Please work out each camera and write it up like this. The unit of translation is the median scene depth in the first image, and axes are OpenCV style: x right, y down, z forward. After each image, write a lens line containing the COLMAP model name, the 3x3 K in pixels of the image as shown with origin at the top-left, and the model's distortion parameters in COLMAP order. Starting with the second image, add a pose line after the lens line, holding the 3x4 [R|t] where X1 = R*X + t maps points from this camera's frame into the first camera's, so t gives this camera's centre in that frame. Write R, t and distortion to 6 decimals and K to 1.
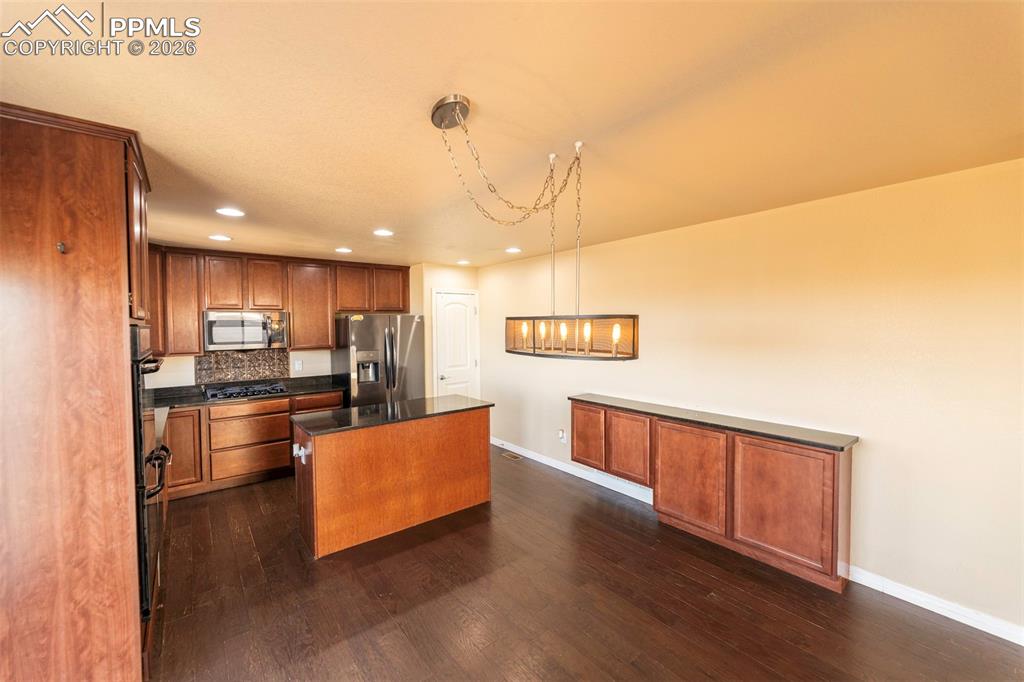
lens RADIAL K [[410.7, 0, 515.4], [0, 410.7, 335.8], [0, 0, 1]] dist [-0.002598, 0.000177]
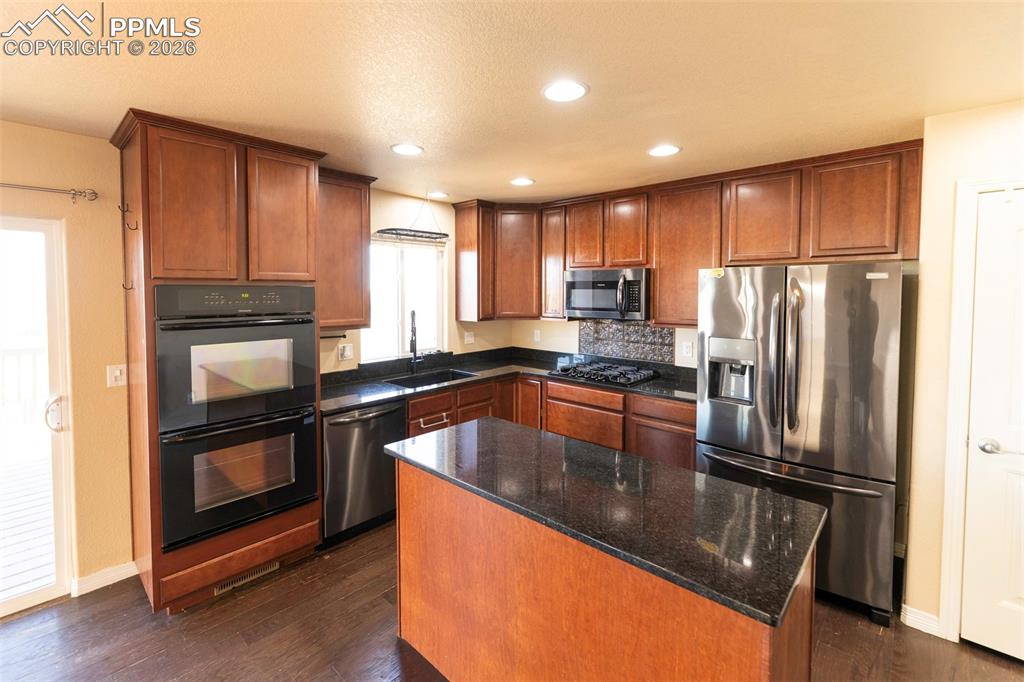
lens RADIAL K [[446.1, 0, 492.2], [0, 446.1, 307.4], [0, 0, 1]] dist [-0.000674, -0.000635]
pose [[0.137724, 0.048812, -0.989267, 0.203577], [-0.034758, 0.998408, 0.044425, -0.024183], [0.989861, 0.028267, 0.139202, 0.927093]]
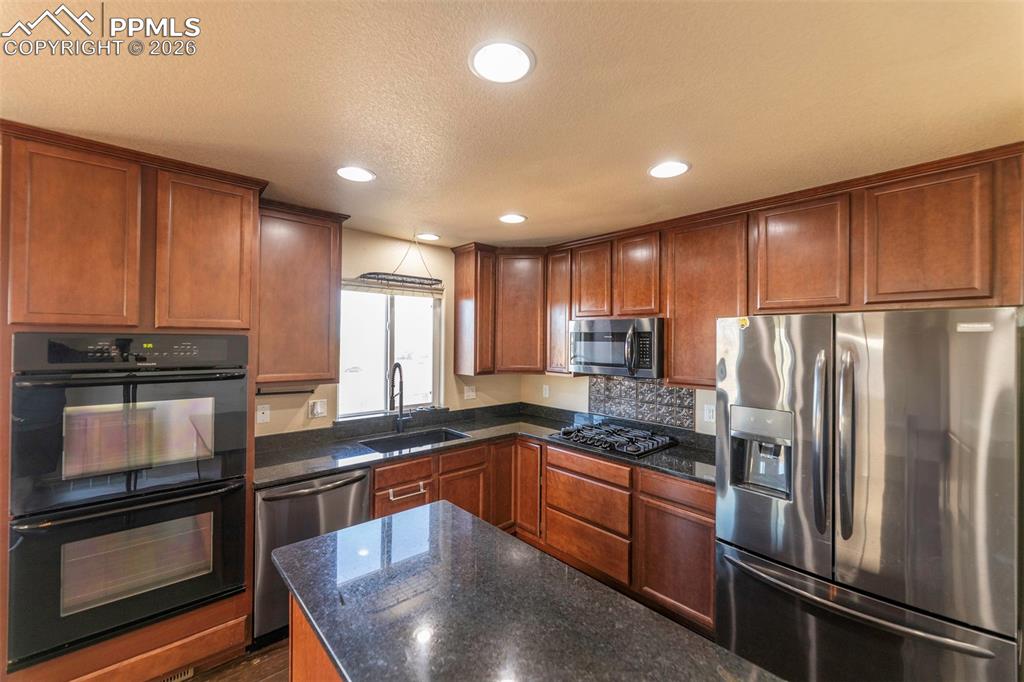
lens RADIAL K [[410.7, 0, 510.9], [0, 410.7, 338.8], [0, 0, 1]] dist [-0.002598, 0.000177]
pose [[0.066255, 0.007796, -0.997772, 0.012010], [-0.044006, 0.999019, 0.004884, -0.031058], [0.996832, 0.043584, 0.066533, 1.082469]]
